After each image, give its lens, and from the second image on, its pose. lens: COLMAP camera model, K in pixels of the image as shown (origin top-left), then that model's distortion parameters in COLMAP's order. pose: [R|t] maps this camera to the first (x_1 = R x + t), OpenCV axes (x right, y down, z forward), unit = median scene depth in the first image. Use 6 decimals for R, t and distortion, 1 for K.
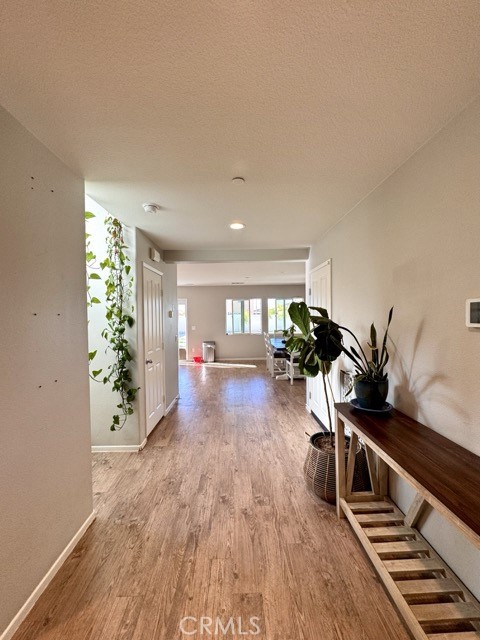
lens RADIAL K [[256.1, 0, 240.6], [0, 256.1, 318.6], [0, 0, 1]] dist [-0.001805, 0.000235]
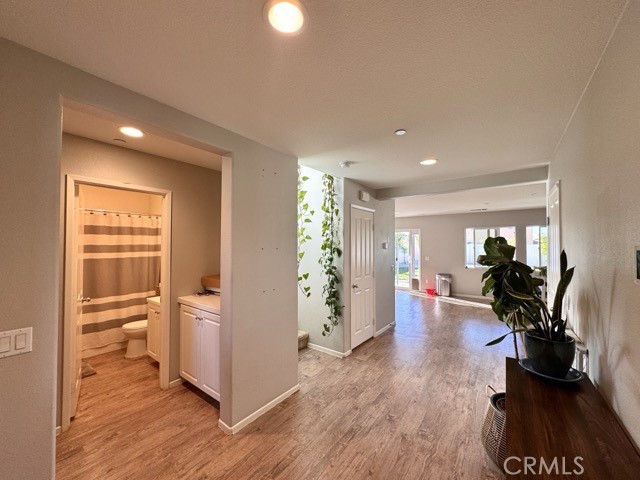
lens RADIAL K [[256.1, 0, 318.8], [0, 256.1, 239.5], [0, 0, 1]] dist [-0.001805, 0.000235]
pose [[0.787765, 0.004582, -0.615959, 0.270602], [-0.020573, 0.999610, -0.018876, -0.026812], [0.615633, 0.027541, 0.787552, -0.058833]]
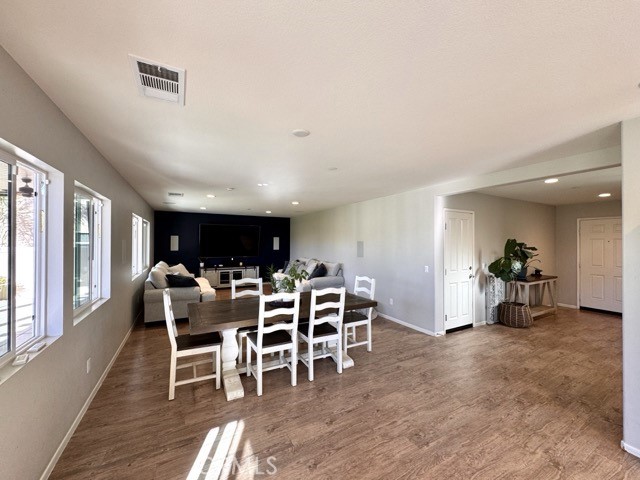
lens RADIAL K [[256.1, 0, 318.8], [0, 256.1, 239.5], [0, 0, 1]] dist [-0.001805, 0.000235]
pose [[-0.455204, 0.018130, 0.890203, -0.657074], [0.012060, 0.999827, -0.014195, -0.049147], [-0.890306, 0.004274, -0.455343, 2.735170]]
